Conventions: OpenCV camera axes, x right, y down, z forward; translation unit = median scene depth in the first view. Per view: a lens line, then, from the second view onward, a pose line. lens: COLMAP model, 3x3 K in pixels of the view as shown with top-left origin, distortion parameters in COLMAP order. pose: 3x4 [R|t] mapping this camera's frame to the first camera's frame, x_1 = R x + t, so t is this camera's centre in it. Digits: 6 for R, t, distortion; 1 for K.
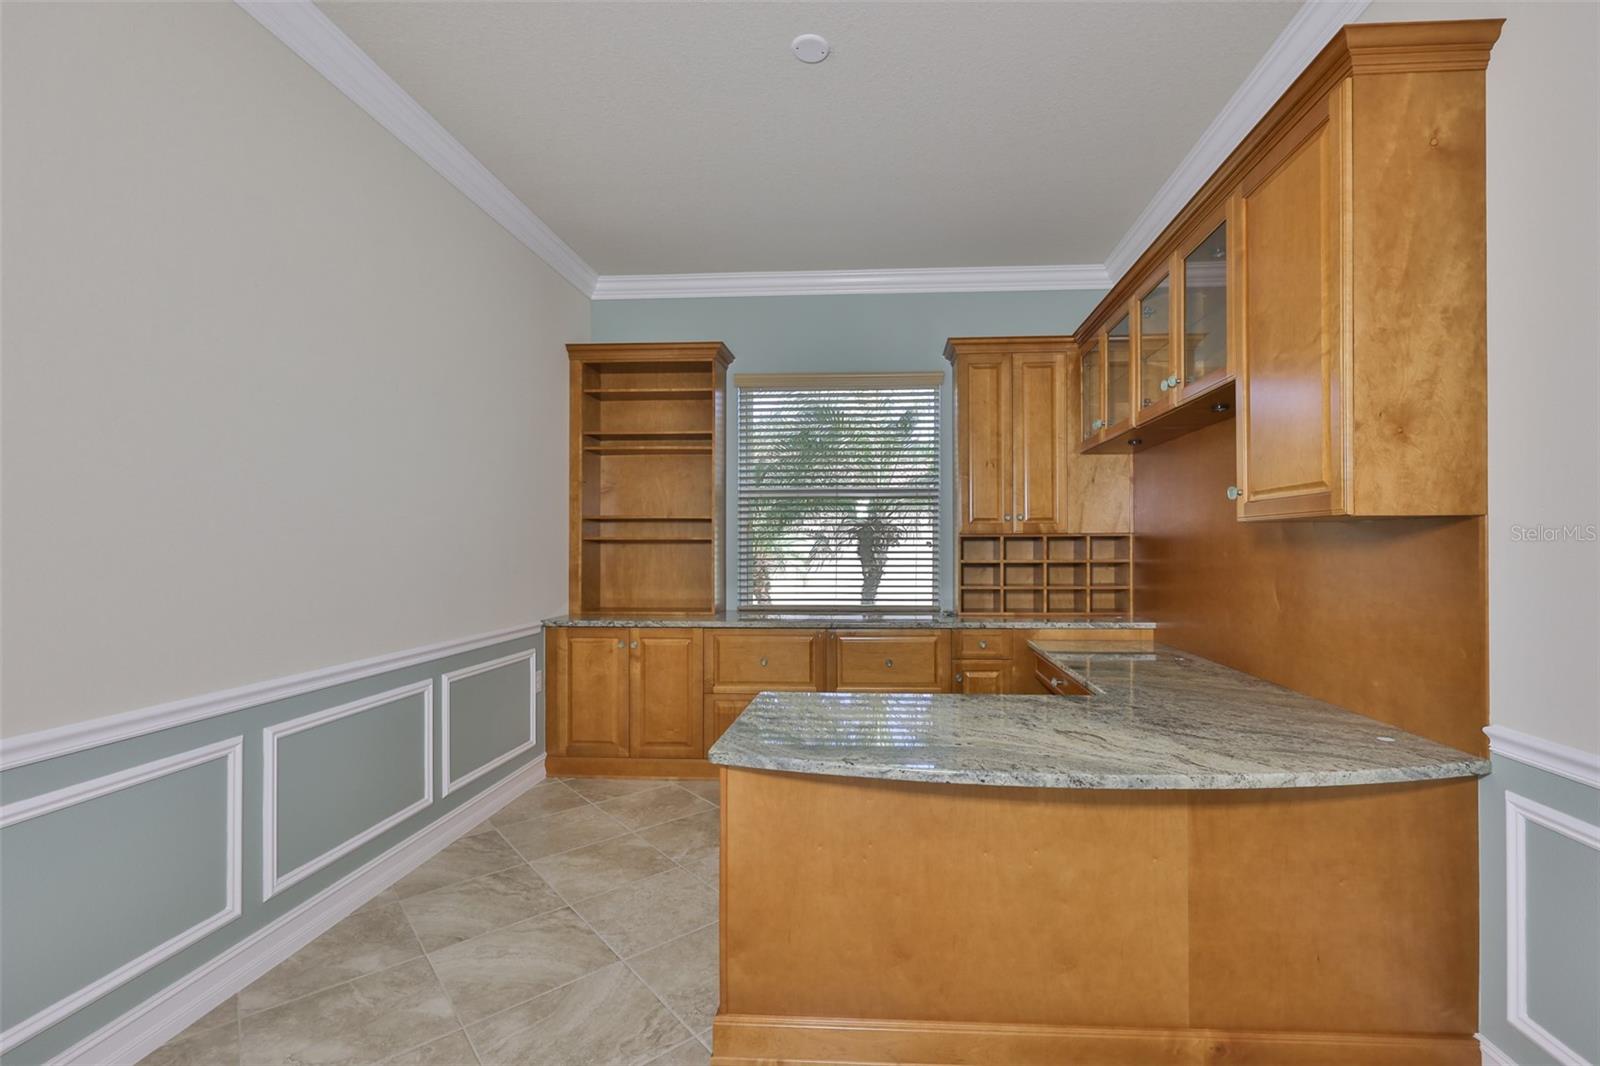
lens RADIAL K [[686.6, 0, 800.1], [0, 686.6, 535.3], [0, 0, 1]] dist [-0.007369, 0.001167]
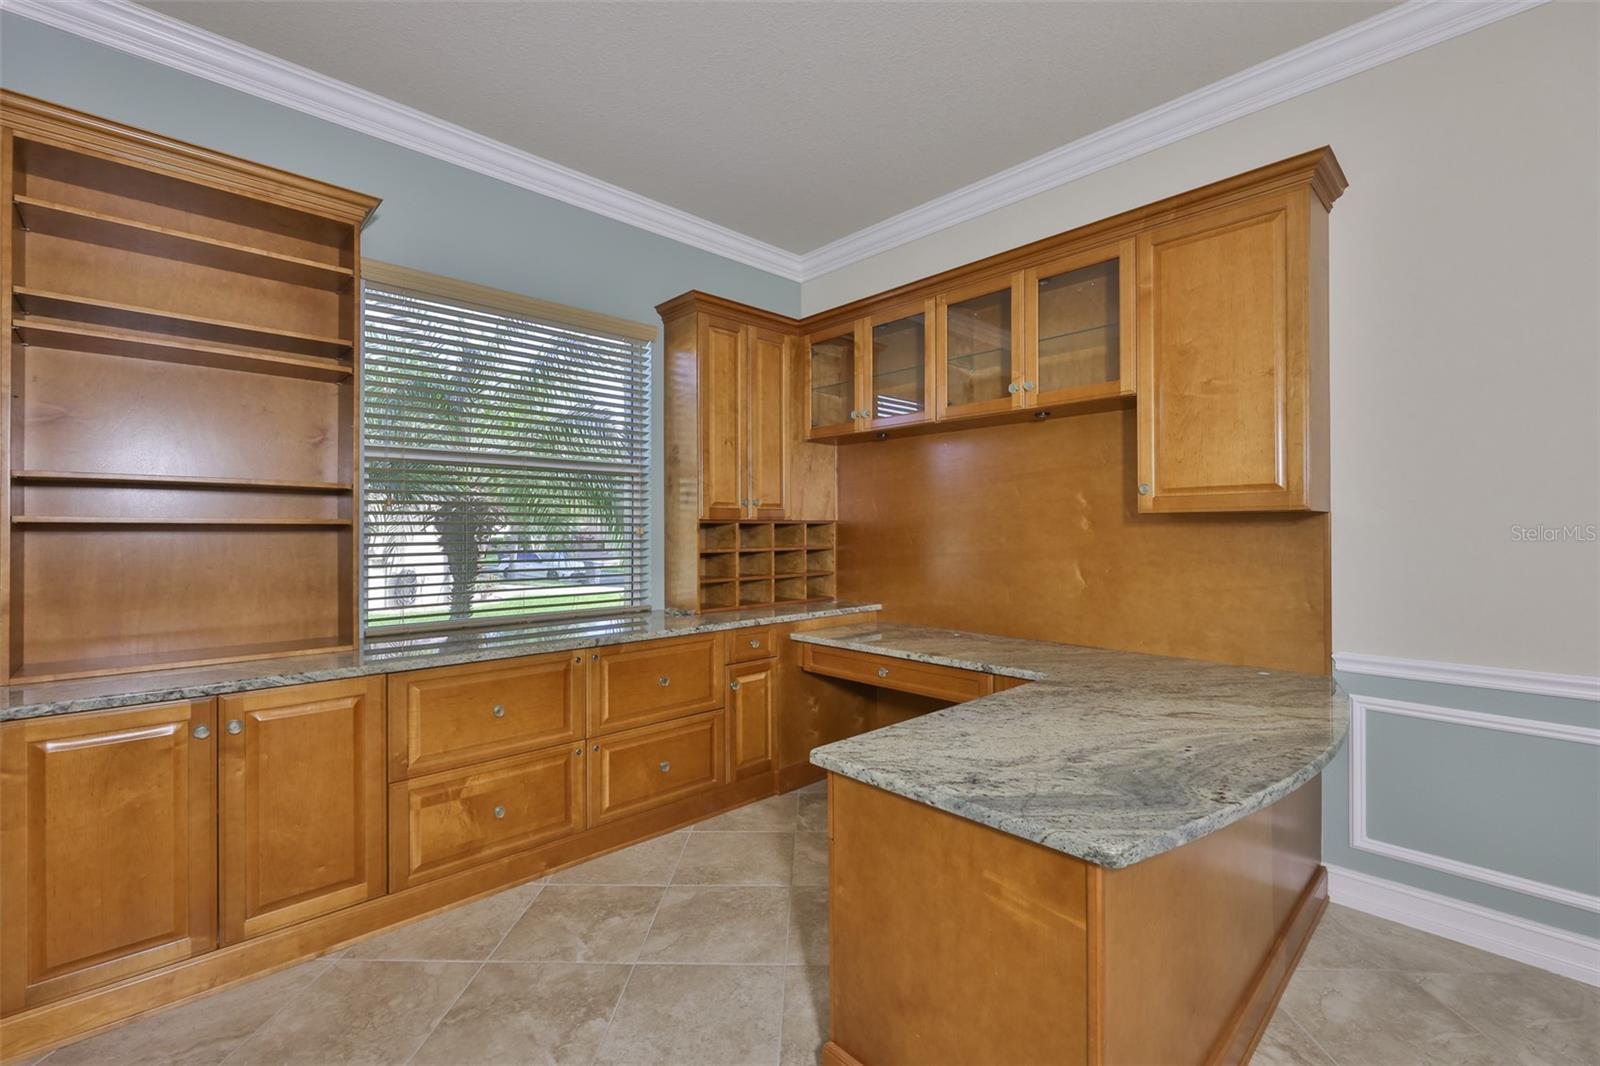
lens RADIAL K [[686.6, 0, 806.7], [0, 686.6, 531.6], [0, 0, 1]] dist [-0.007369, 0.001167]
pose [[0.666290, 0.000978, 0.745692, -0.329936], [-0.008879, 0.999939, 0.006621, 0.006474], [-0.745640, -0.011032, 0.666258, 0.331933]]
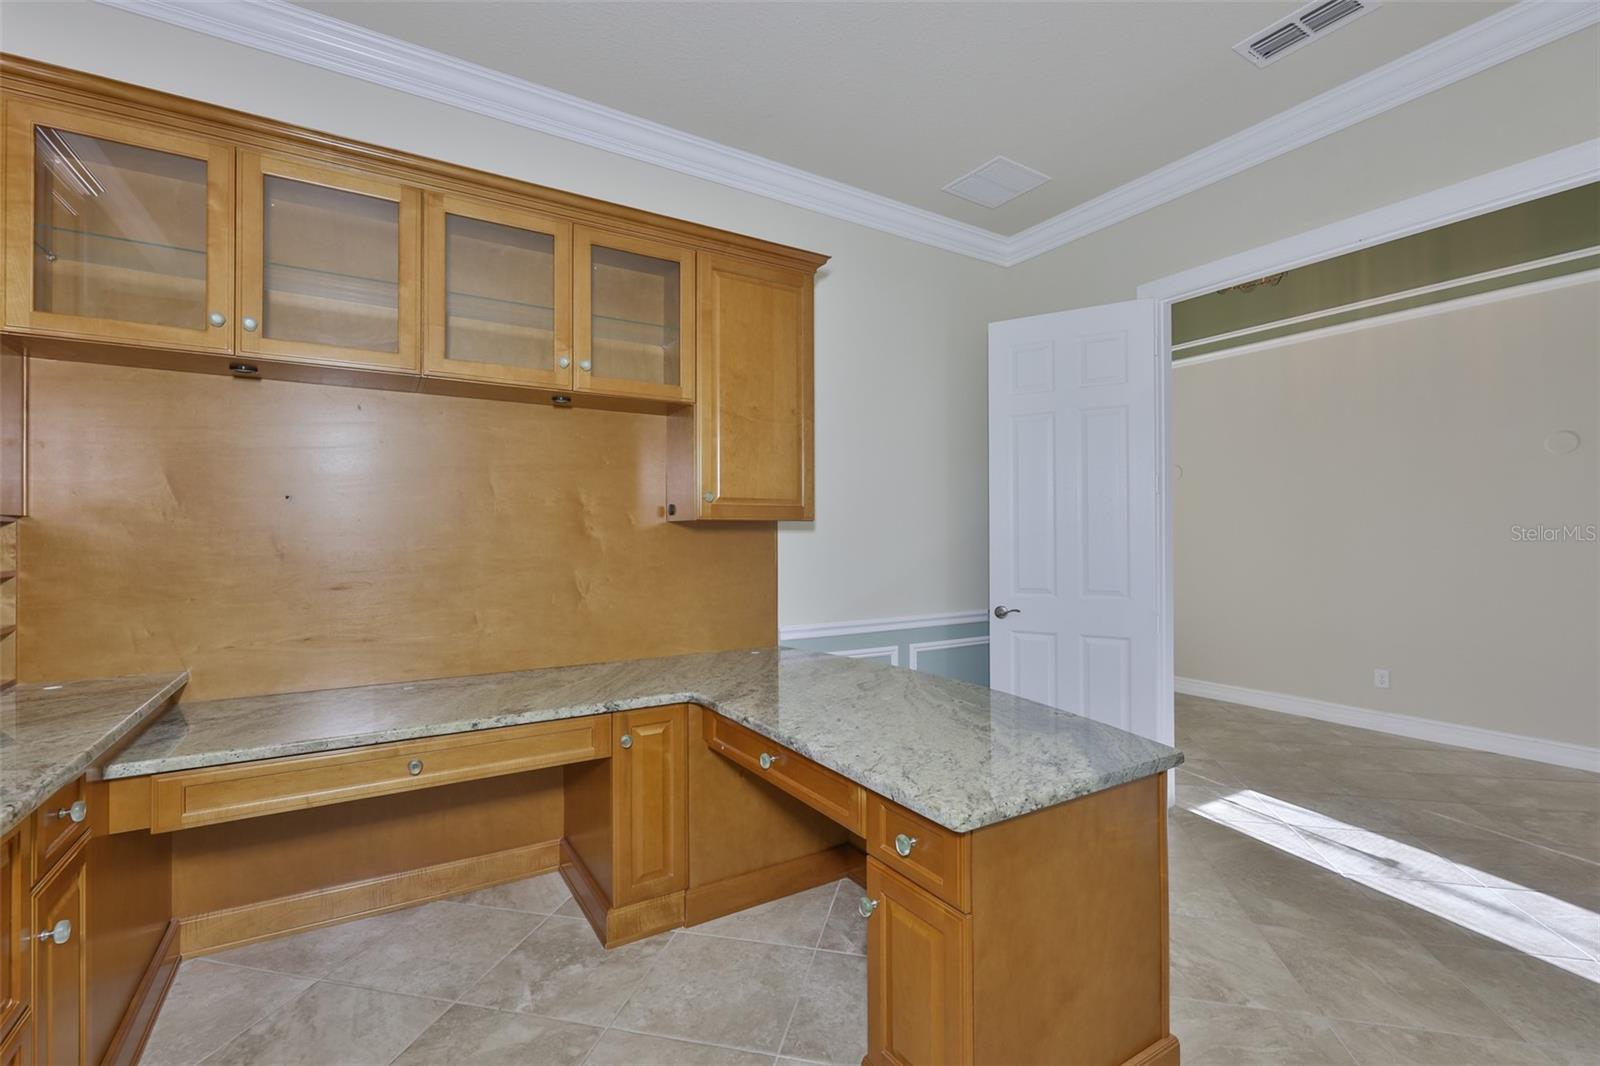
lens RADIAL K [[686.6, 0, 800.4], [0, 686.6, 538.3], [0, 0, 1]] dist [-0.007369, 0.001167]
pose [[-0.589094, -0.000592, 0.808064, -0.242454], [-0.006656, 0.999969, -0.004119, 0.010885], [-0.808037, -0.007805, -0.589080, 0.827157]]
